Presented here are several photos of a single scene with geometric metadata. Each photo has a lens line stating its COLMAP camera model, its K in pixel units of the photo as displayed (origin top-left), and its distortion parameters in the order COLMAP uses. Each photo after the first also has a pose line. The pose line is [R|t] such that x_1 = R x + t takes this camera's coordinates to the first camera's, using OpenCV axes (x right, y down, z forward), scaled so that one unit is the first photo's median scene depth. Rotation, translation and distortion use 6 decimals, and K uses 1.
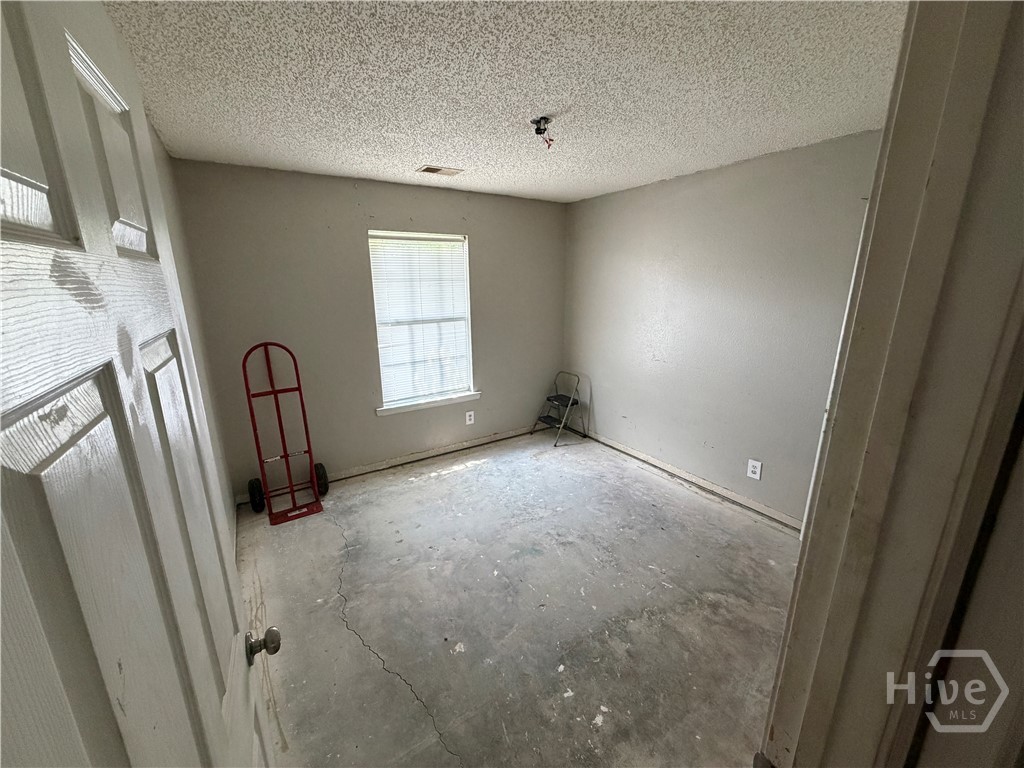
lens RADIAL K [[409.1, 0, 510.7], [0, 409.1, 385.5], [0, 0, 1]] dist [-0.000962, 0.000180]
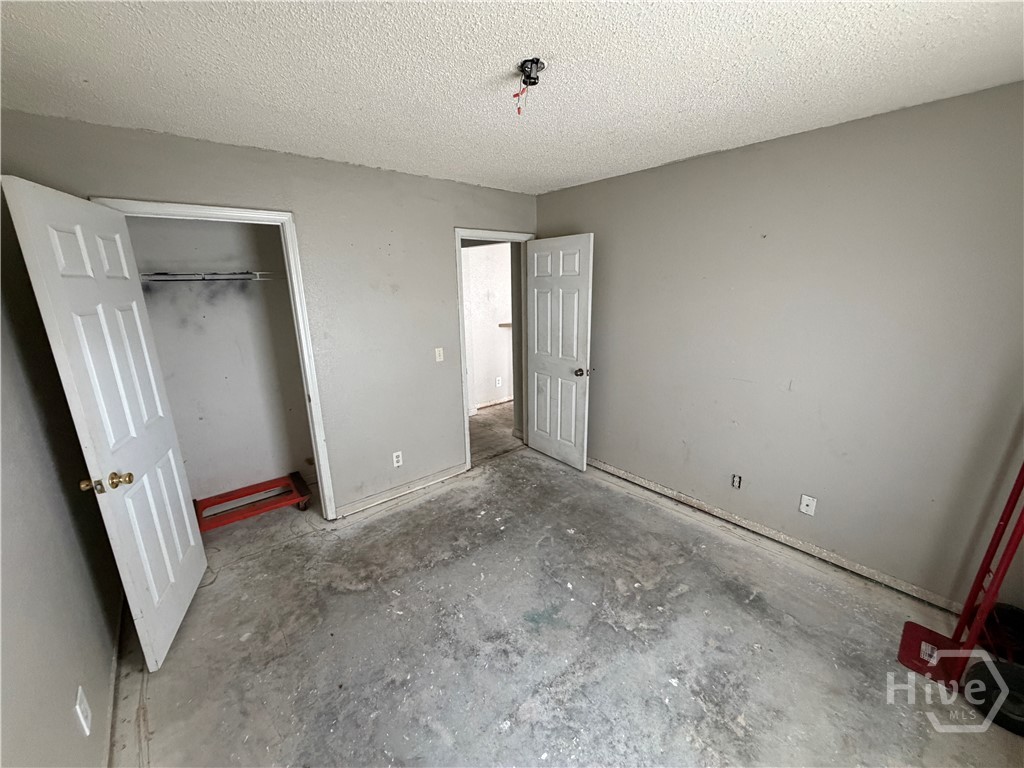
lens RADIAL K [[409.1, 0, 510.7], [0, 409.1, 385.5], [0, 0, 1]] dist [-0.000962, 0.000180]
pose [[-0.990380, 0.057972, -0.125648, 0.204554], [-0.010315, 0.874558, 0.484811, -0.440593], [0.137992, 0.481443, -0.865547, 1.665194]]
